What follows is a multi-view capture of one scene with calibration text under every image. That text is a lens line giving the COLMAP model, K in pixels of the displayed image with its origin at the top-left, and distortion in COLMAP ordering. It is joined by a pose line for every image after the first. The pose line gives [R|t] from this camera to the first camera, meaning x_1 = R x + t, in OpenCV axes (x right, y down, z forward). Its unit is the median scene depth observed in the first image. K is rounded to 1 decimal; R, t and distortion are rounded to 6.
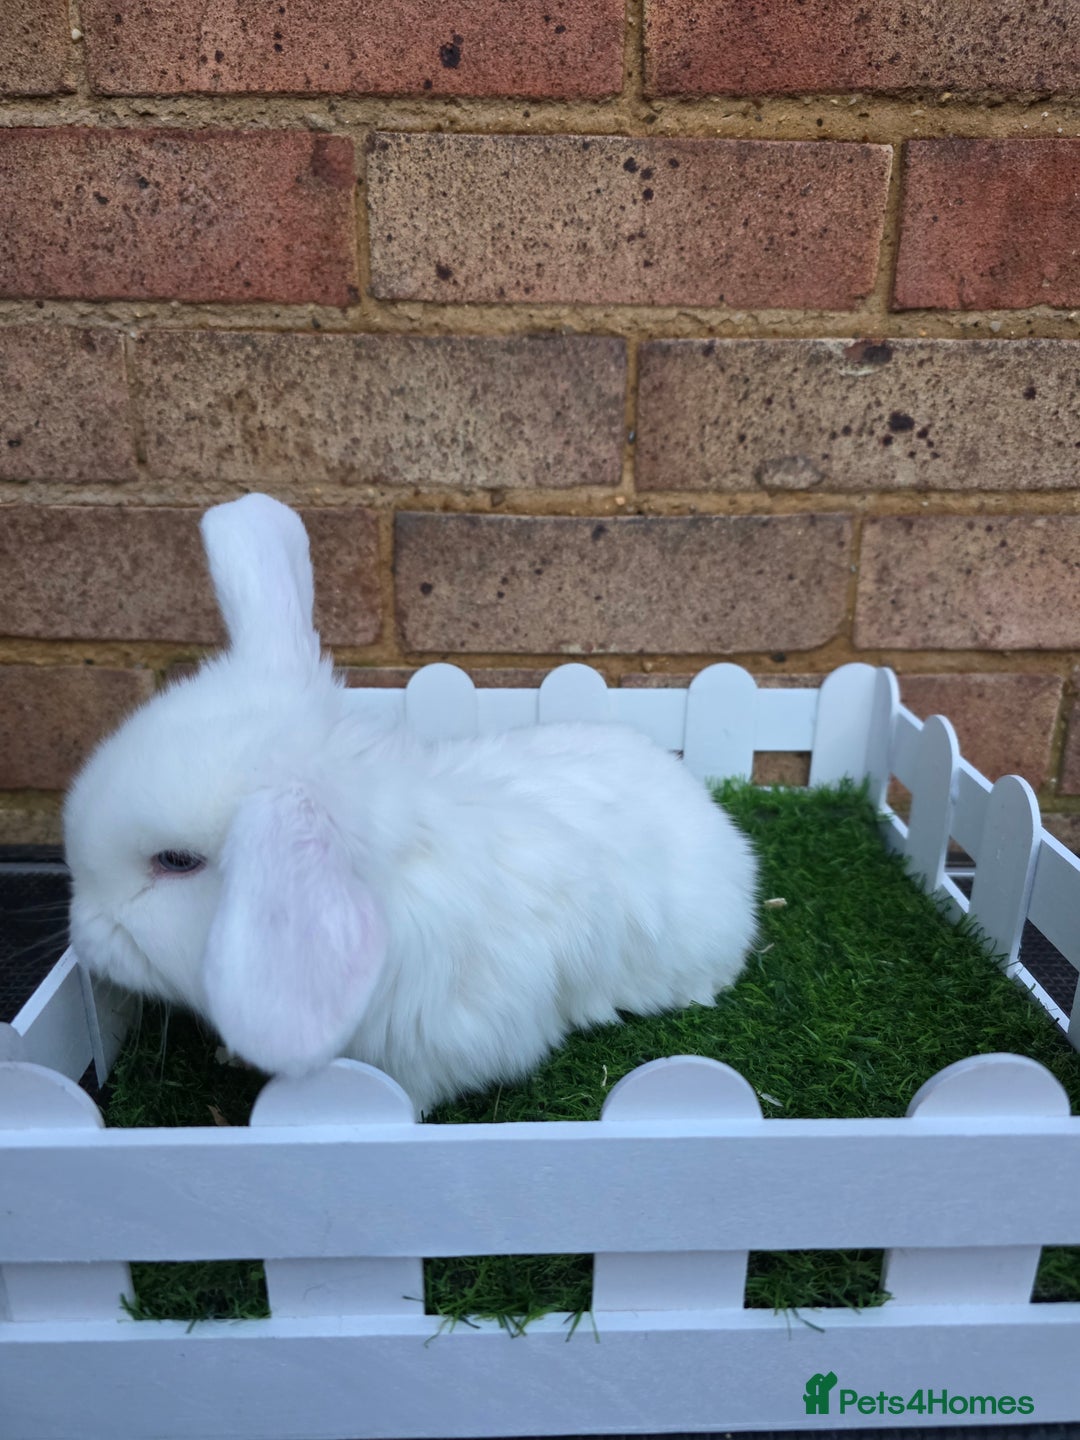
lens RADIAL K [[1016.9, 0, 545.5], [0, 1016.9, 717.6], [0, 0, 1]] dist [0.024919, -0.037465]
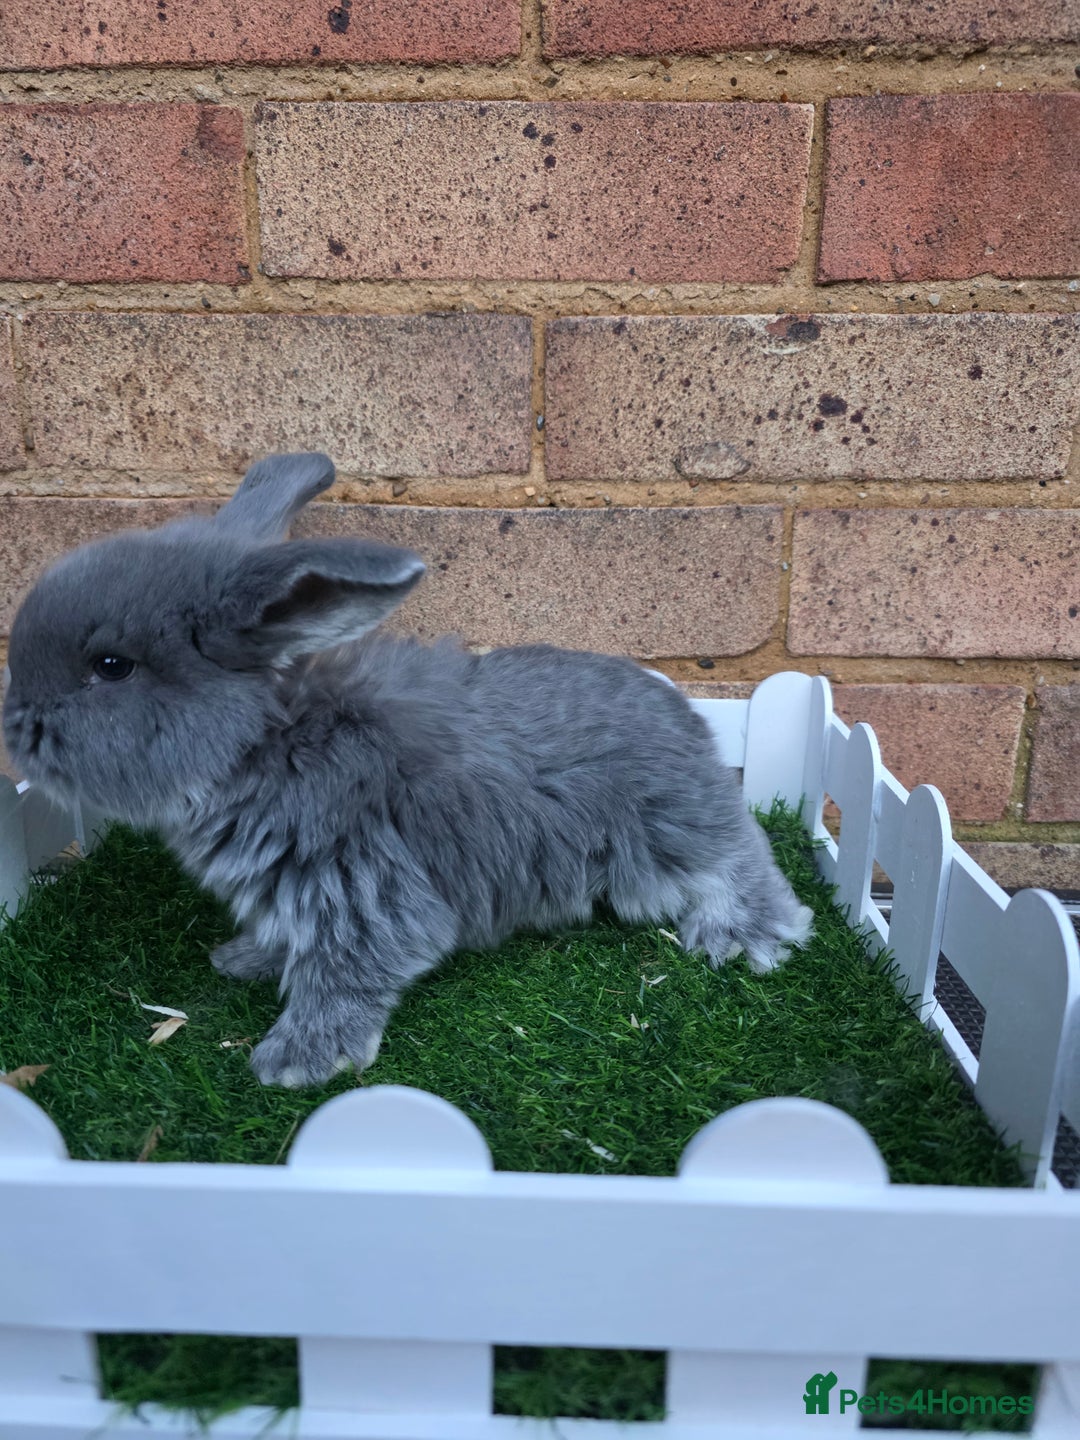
lens RADIAL K [[1018.6, 0, 529.6], [0, 1018.6, 706.5], [0, 0, 1]] dist [0.024033, -0.036457]
pose [[0.998220, 0.014484, -0.057859, 0.136408], [-0.017362, 0.998621, -0.049544, 0.030732], [0.057062, 0.050460, 0.997095, 0.086527]]
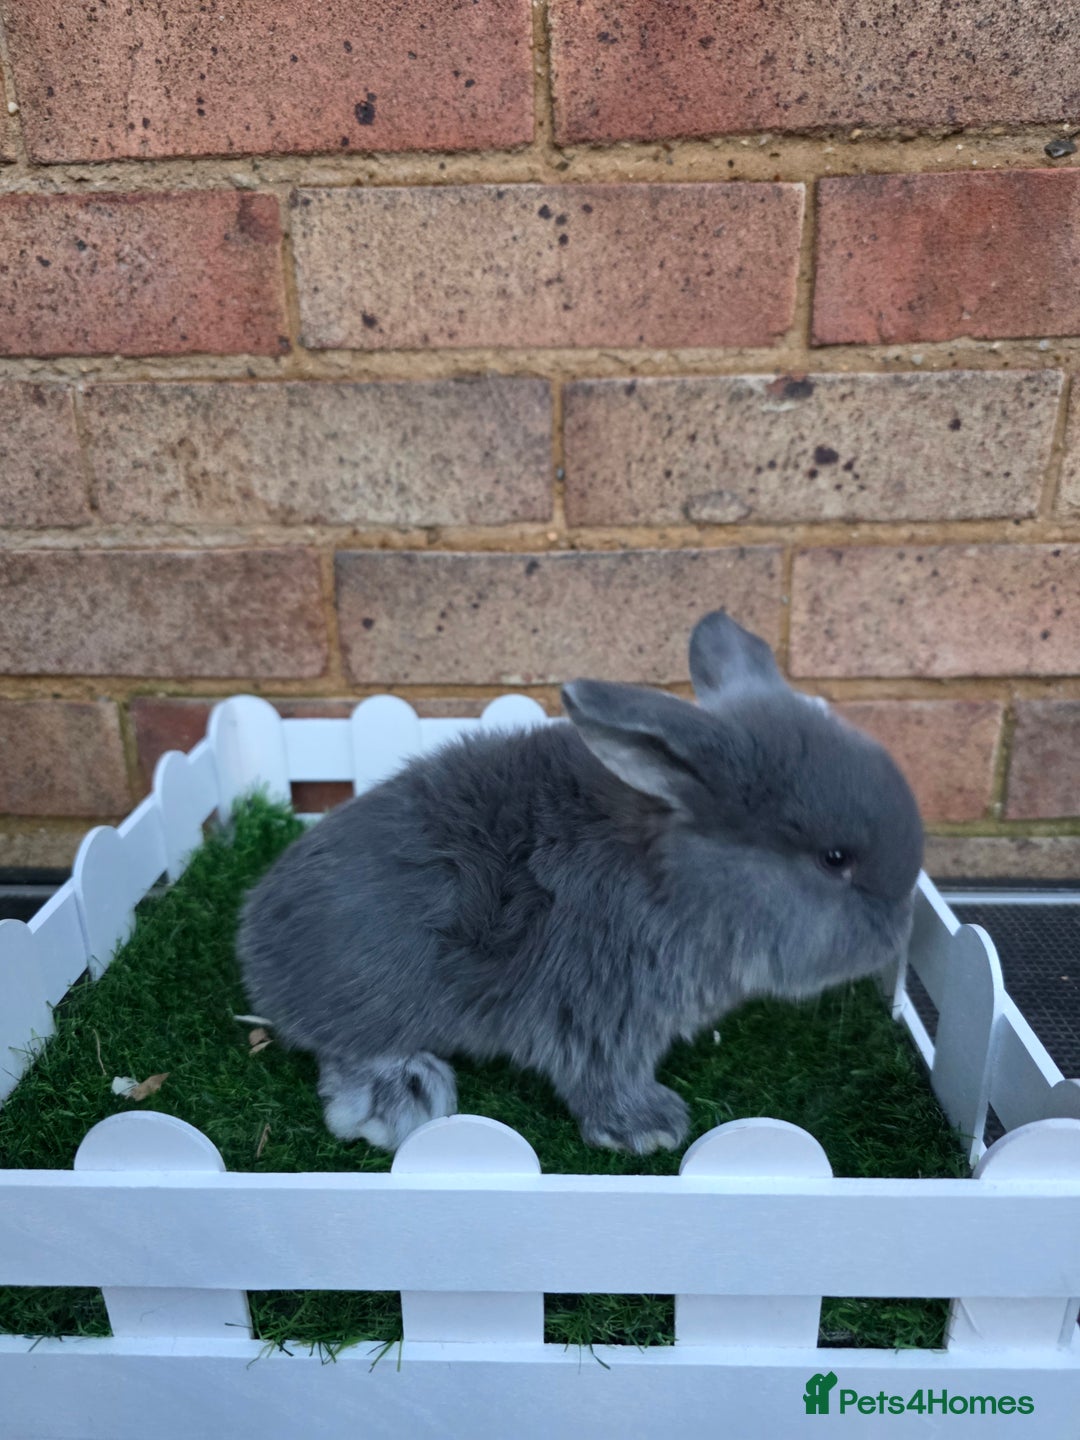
lens RADIAL K [[1036.4, 0, 552.6], [0, 1036.4, 724.4], [0, 0, 1]] dist [0.016649, -0.036749]
pose [[0.998258, -0.006093, -0.058686, 0.140327], [0.007690, 0.999605, 0.027019, -0.055521], [0.058498, -0.027424, 0.997911, -0.043548]]
